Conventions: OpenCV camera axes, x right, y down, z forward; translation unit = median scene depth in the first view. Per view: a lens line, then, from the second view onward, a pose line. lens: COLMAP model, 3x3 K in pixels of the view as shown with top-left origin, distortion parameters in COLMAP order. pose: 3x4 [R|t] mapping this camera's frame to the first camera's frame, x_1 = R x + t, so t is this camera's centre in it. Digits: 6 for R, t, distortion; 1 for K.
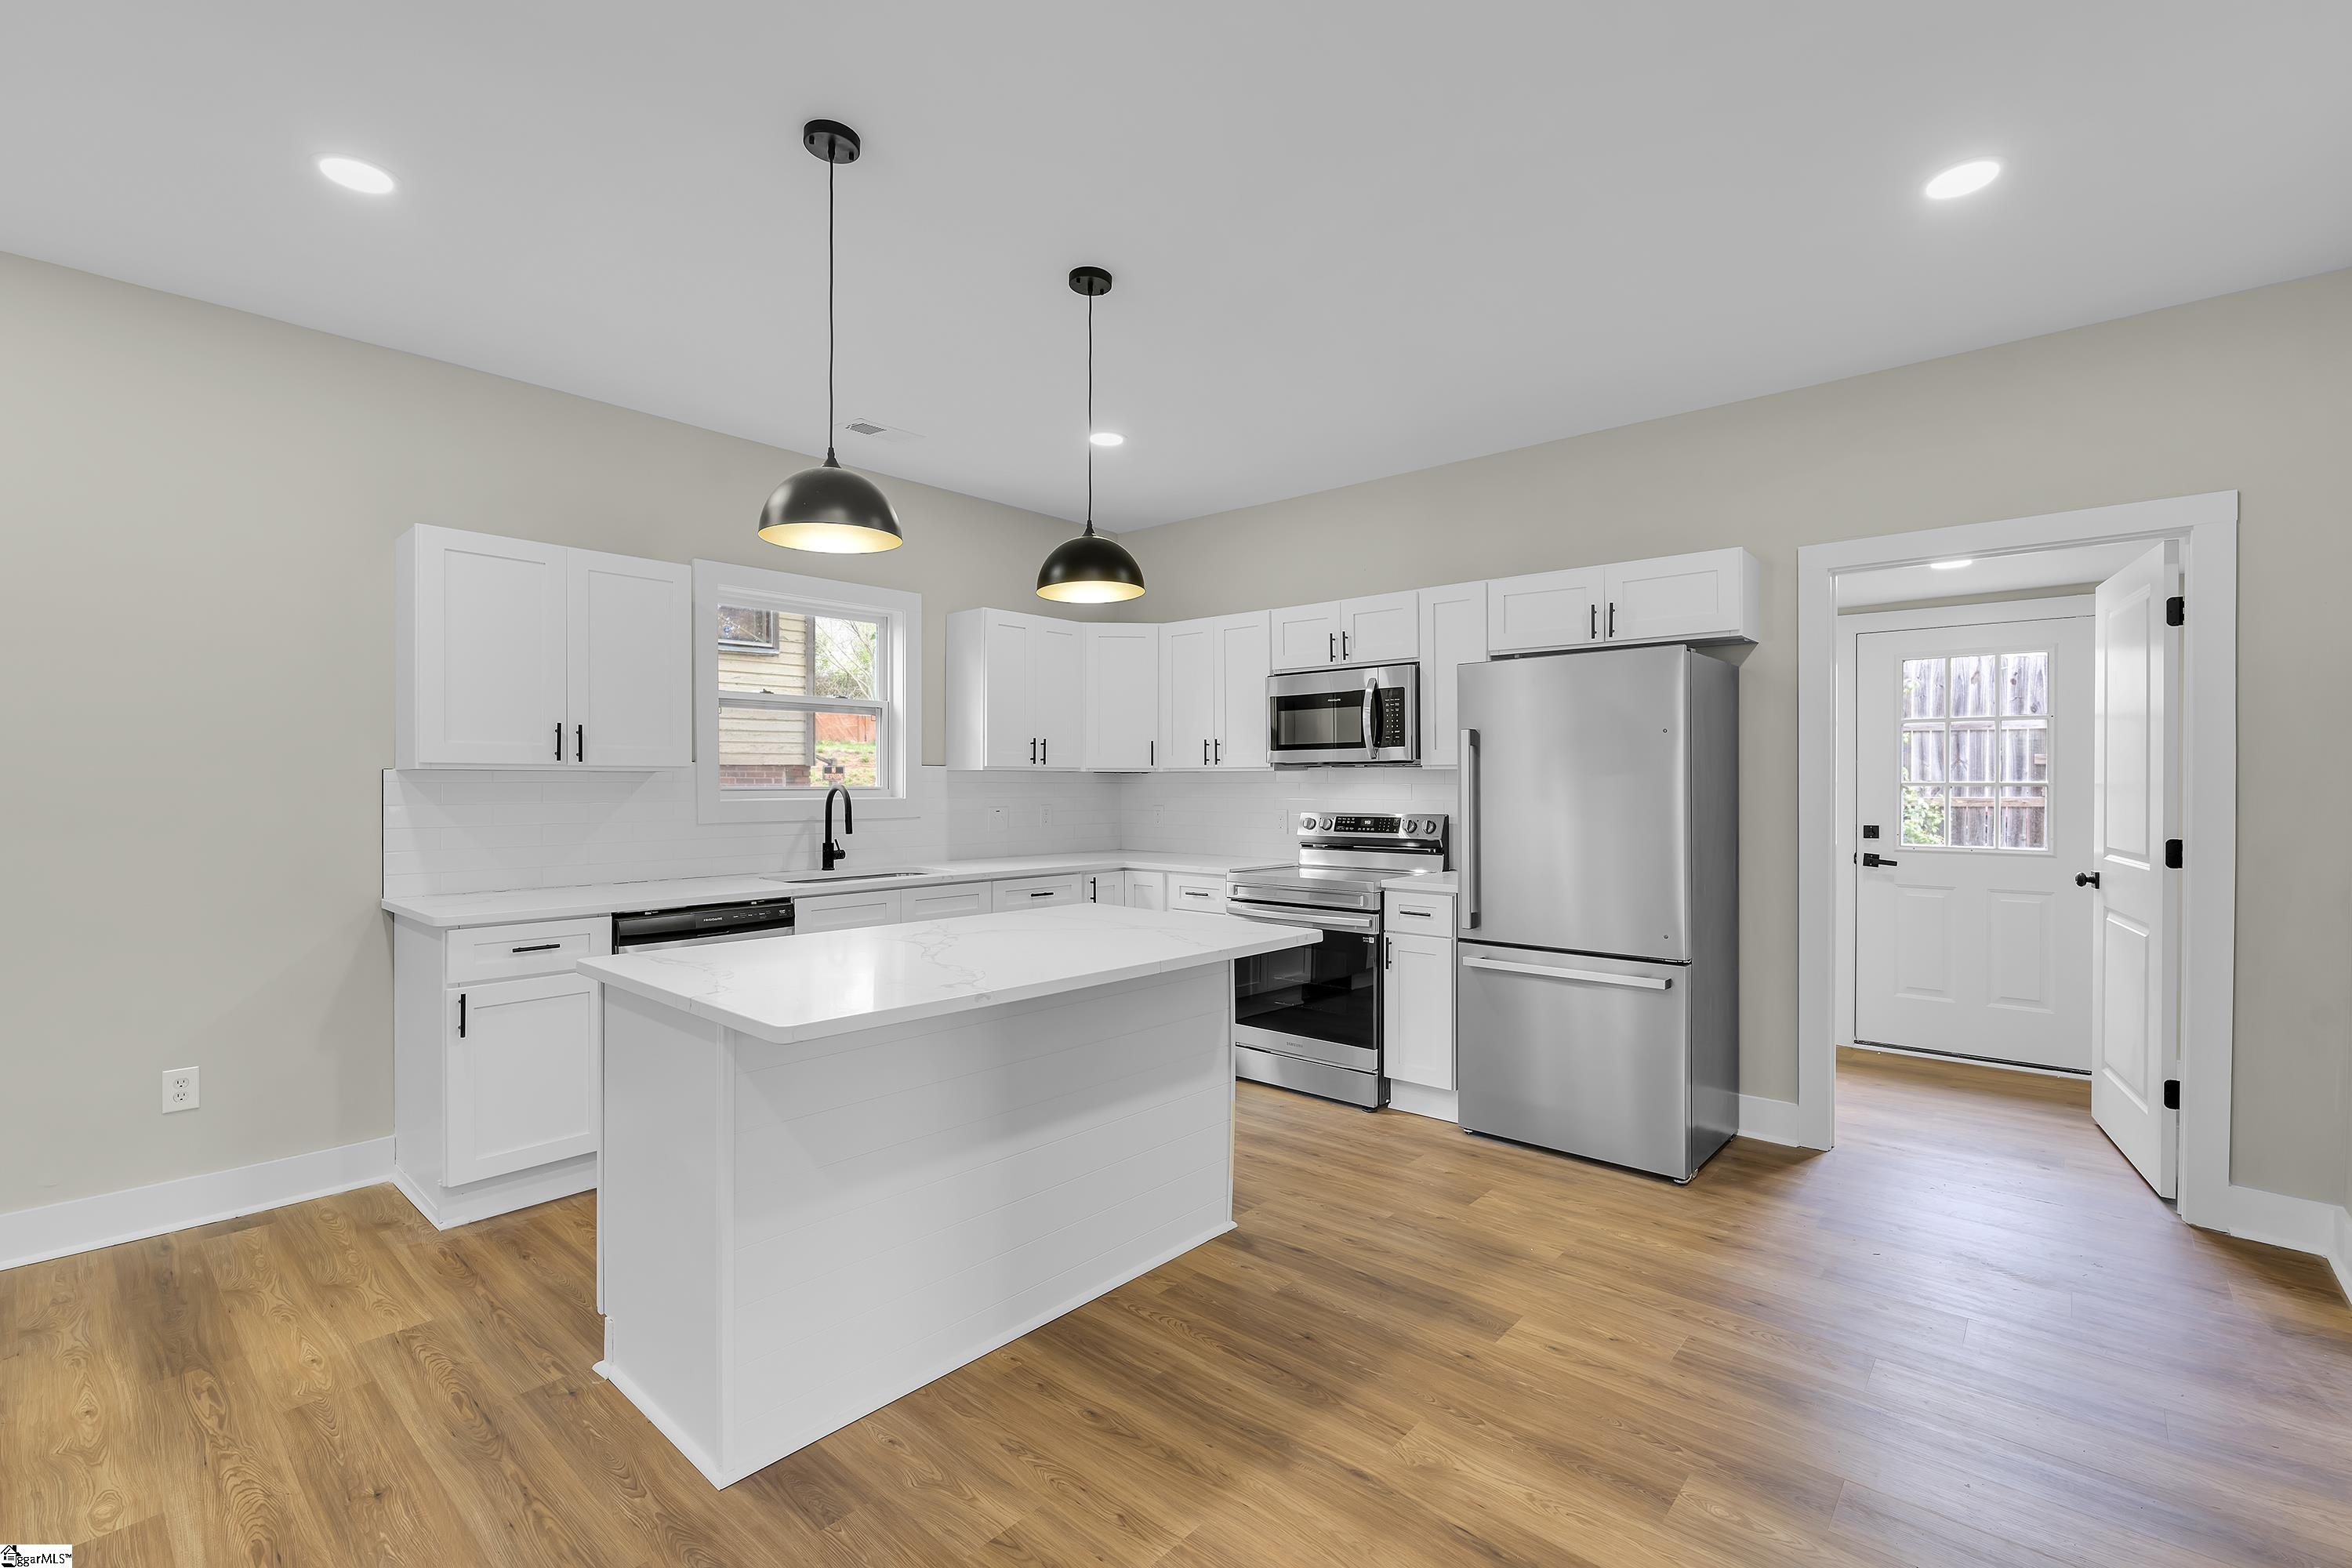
lens RADIAL K [[1029.0, 0, 1171.3], [0, 1029.0, 793.5], [0, 0, 1]] dist [-0.005797, 0.000592]
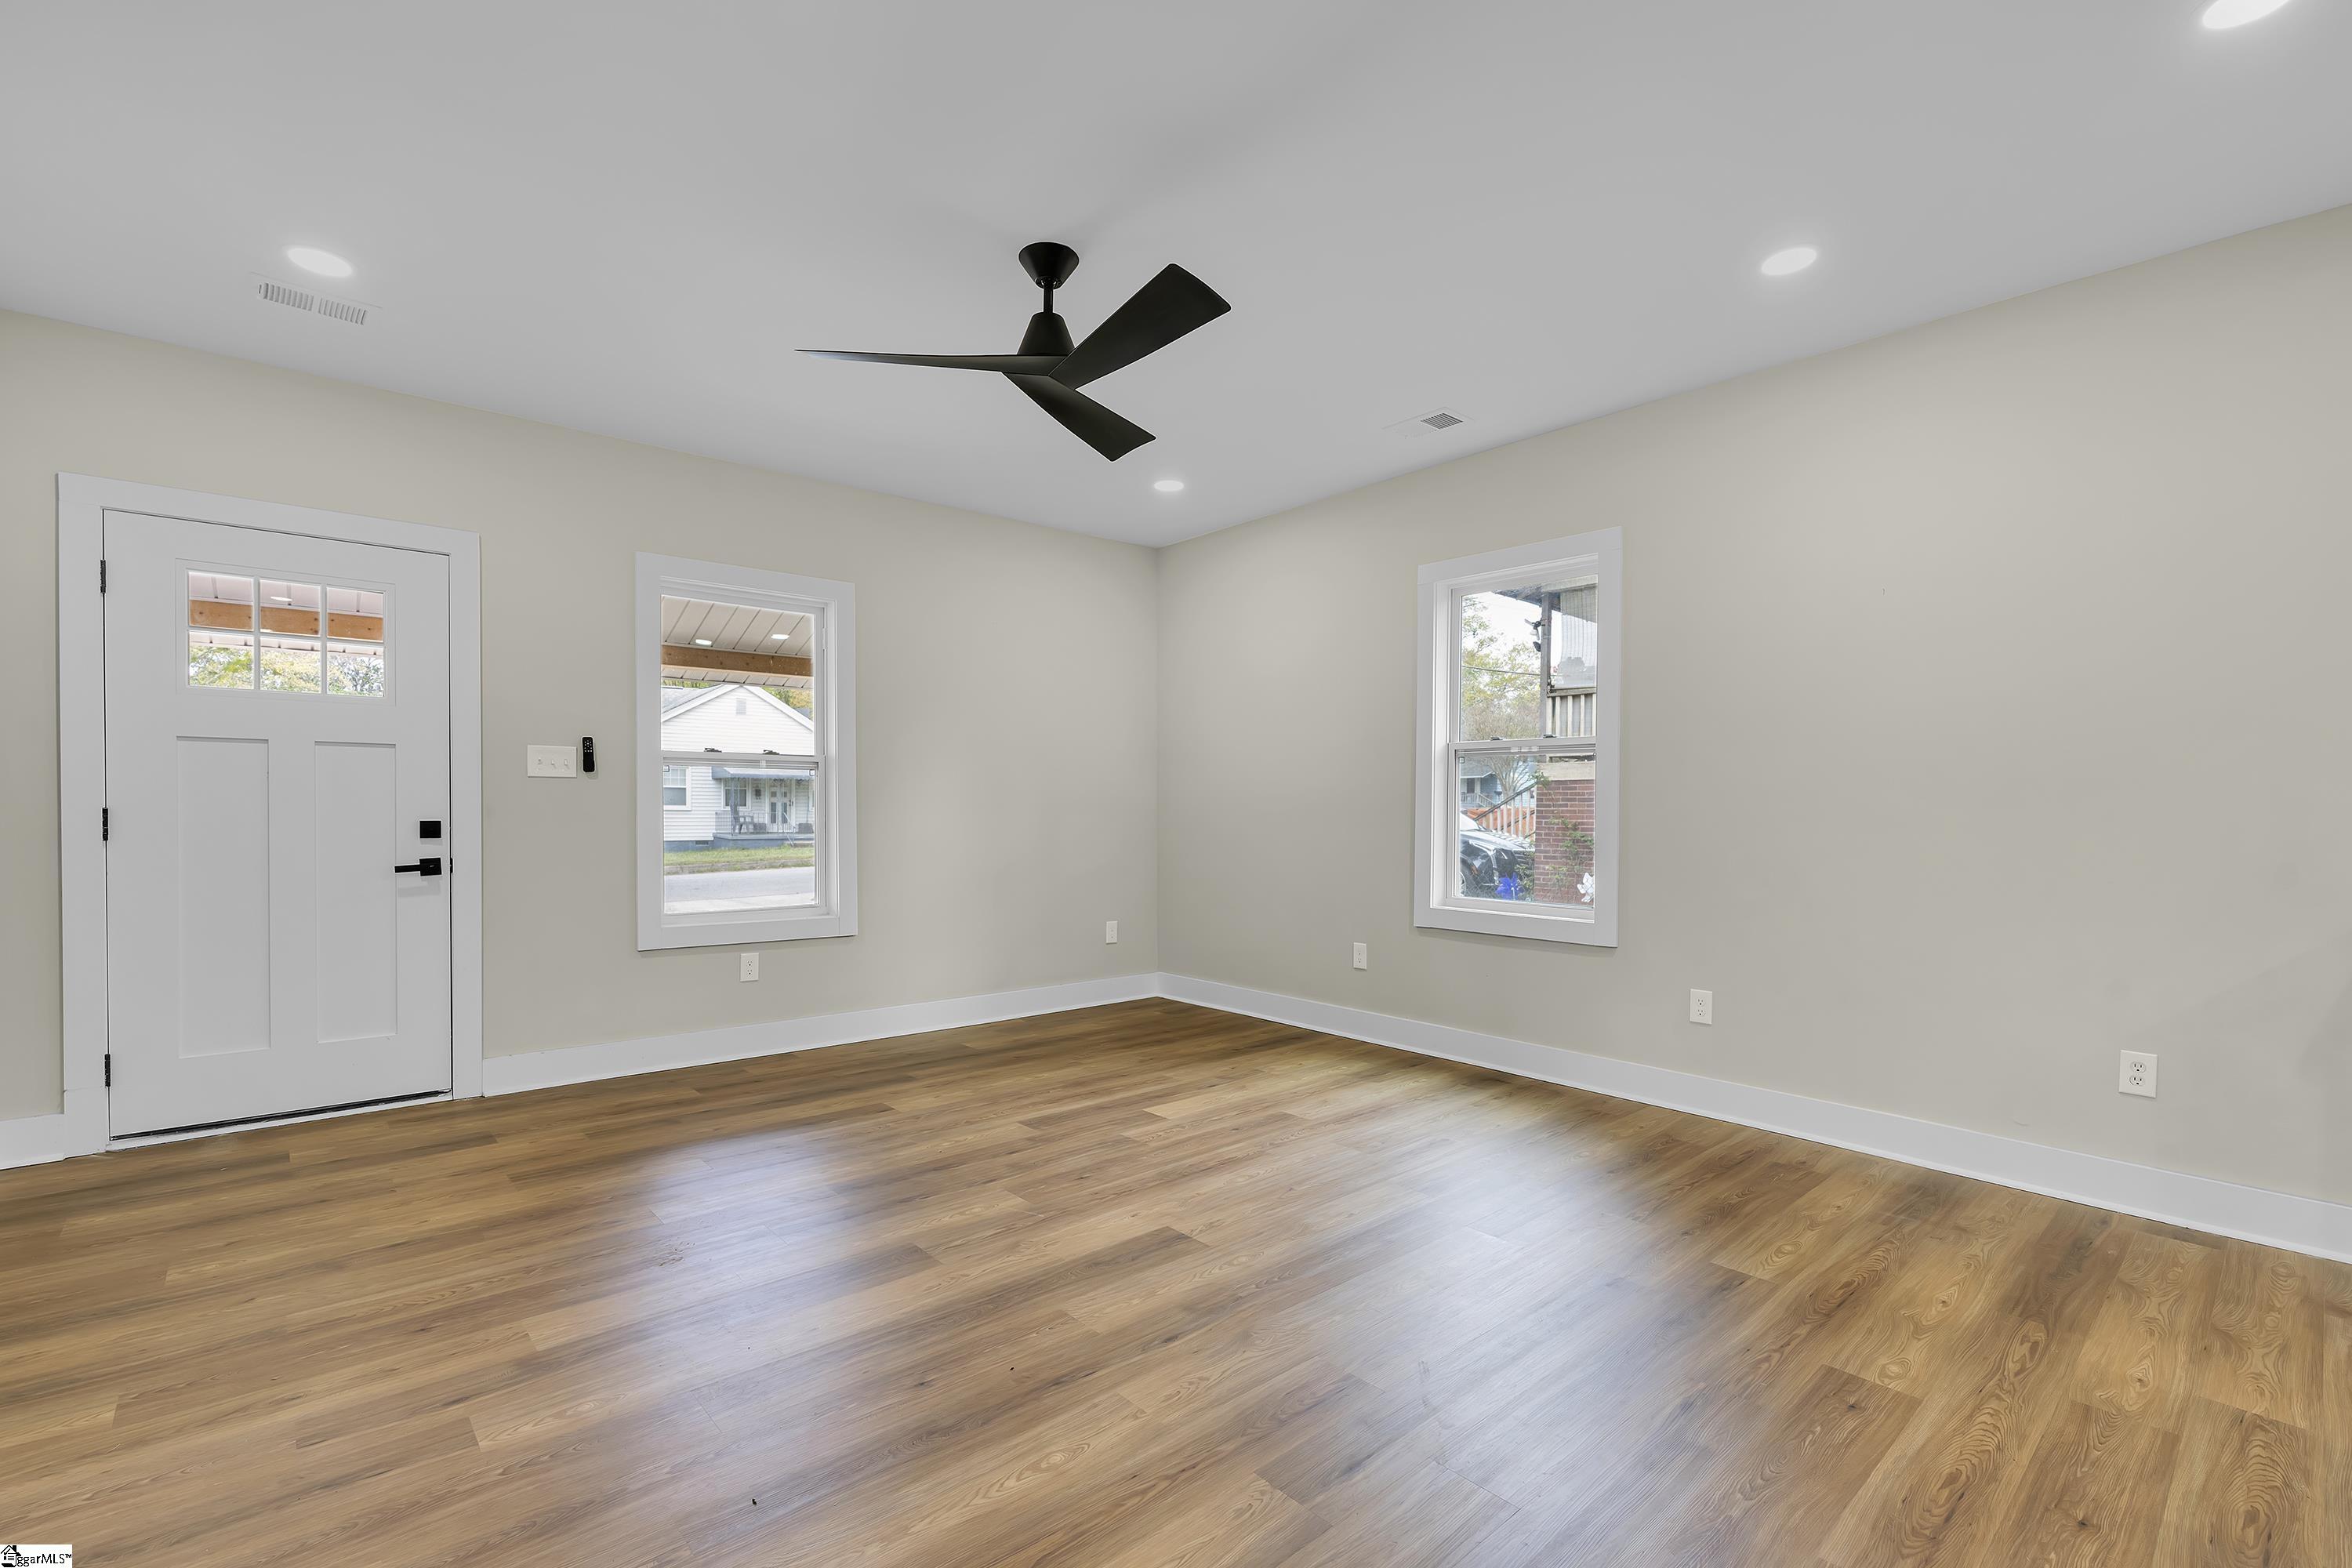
lens RADIAL K [[1036.6, 0, 1181.3], [0, 1036.6, 830.1], [0, 0, 1]] dist [-0.003182, -0.000030]
pose [[-0.113543, 0.022713, -0.993273, 0.115417], [-0.020871, 0.999464, 0.025241, 0.049698], [0.993314, 0.023597, -0.113008, 0.194535]]
